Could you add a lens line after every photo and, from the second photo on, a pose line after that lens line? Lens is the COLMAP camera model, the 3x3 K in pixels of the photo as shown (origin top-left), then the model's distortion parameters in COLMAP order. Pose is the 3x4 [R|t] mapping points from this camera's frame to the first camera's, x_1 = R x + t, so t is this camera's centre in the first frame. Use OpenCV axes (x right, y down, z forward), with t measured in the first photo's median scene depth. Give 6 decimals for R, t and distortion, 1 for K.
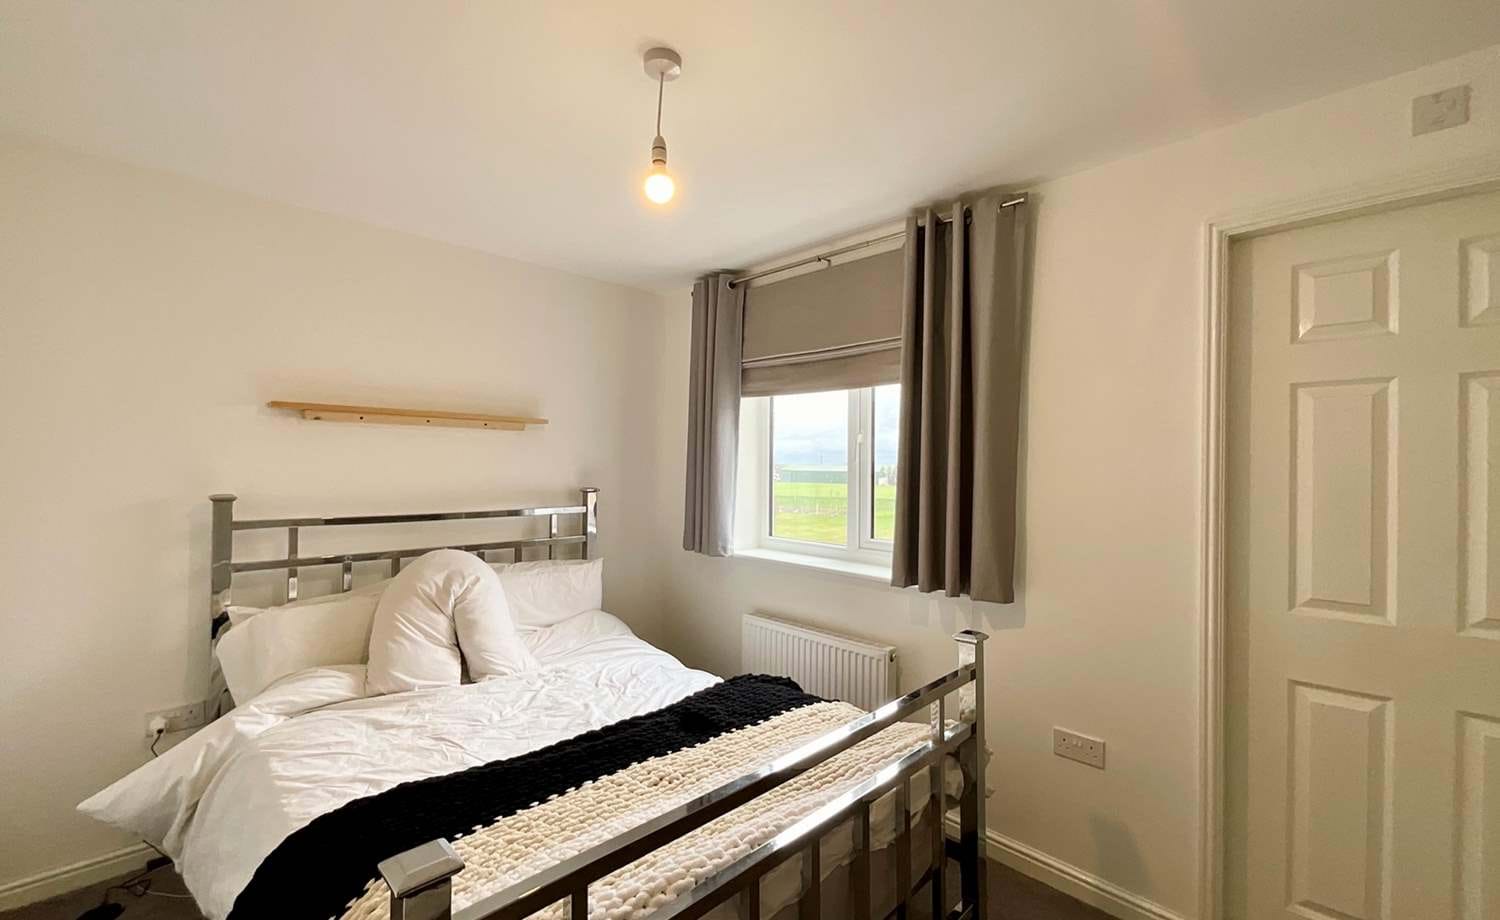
lens RADIAL K [[610.9, 0, 745.0], [0, 610.9, 459.1], [0, 0, 1]] dist [0.001579, 0.000410]
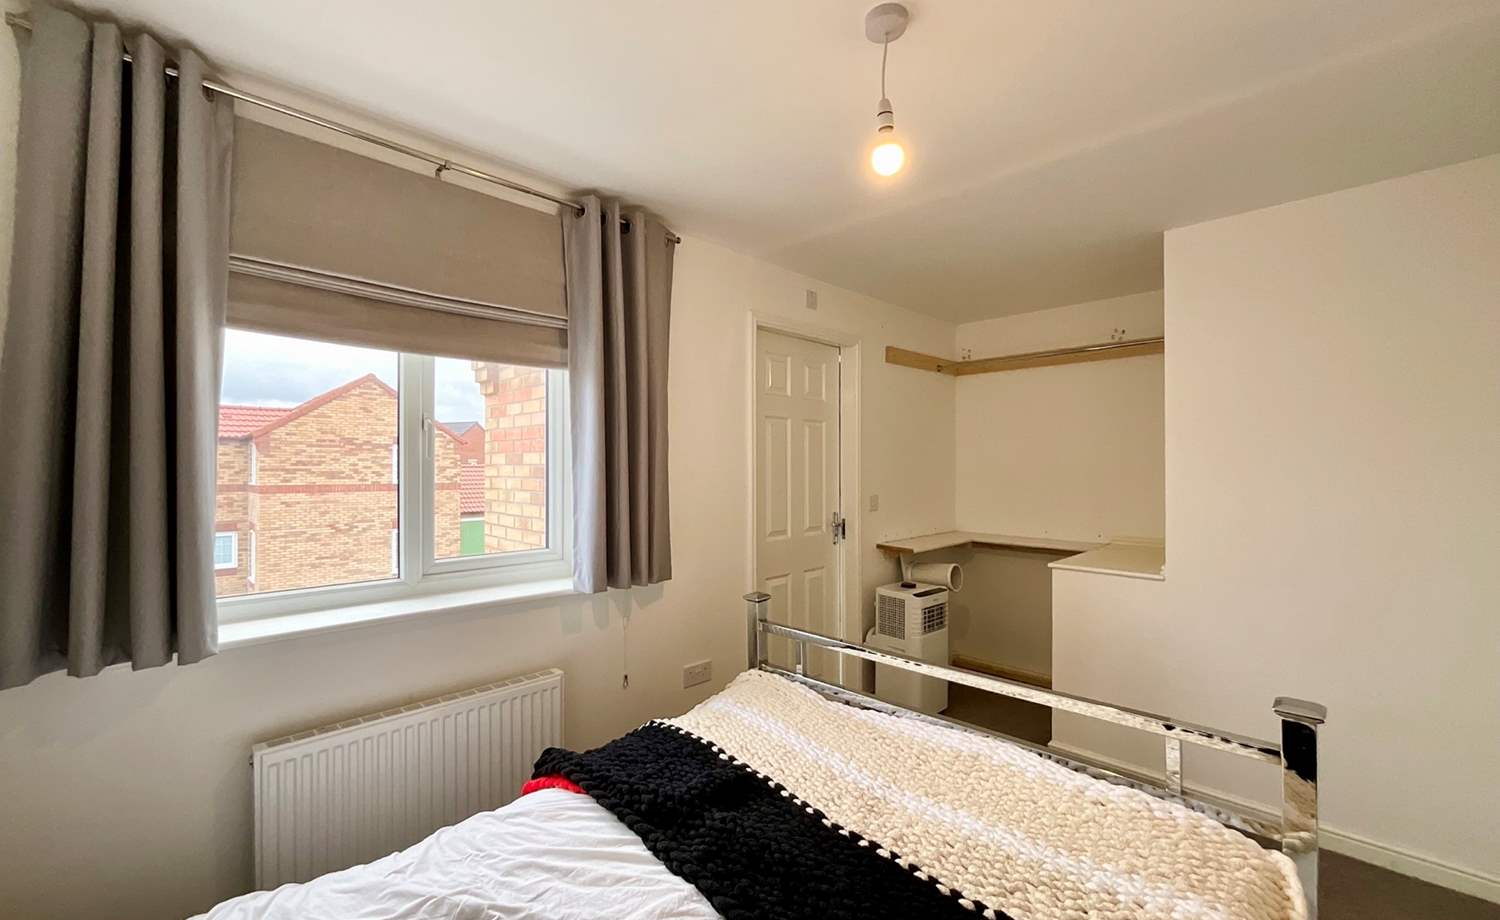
lens RADIAL K [[610.9, 0, 745.0], [0, 610.9, 464.6], [0, 0, 1]] dist [0.001579, 0.000410]
pose [[0.008001, -0.002770, 0.999964, -0.698307], [-0.001432, 0.999995, 0.002782, 0.013389], [-0.999967, -0.001454, 0.007997, 0.796981]]
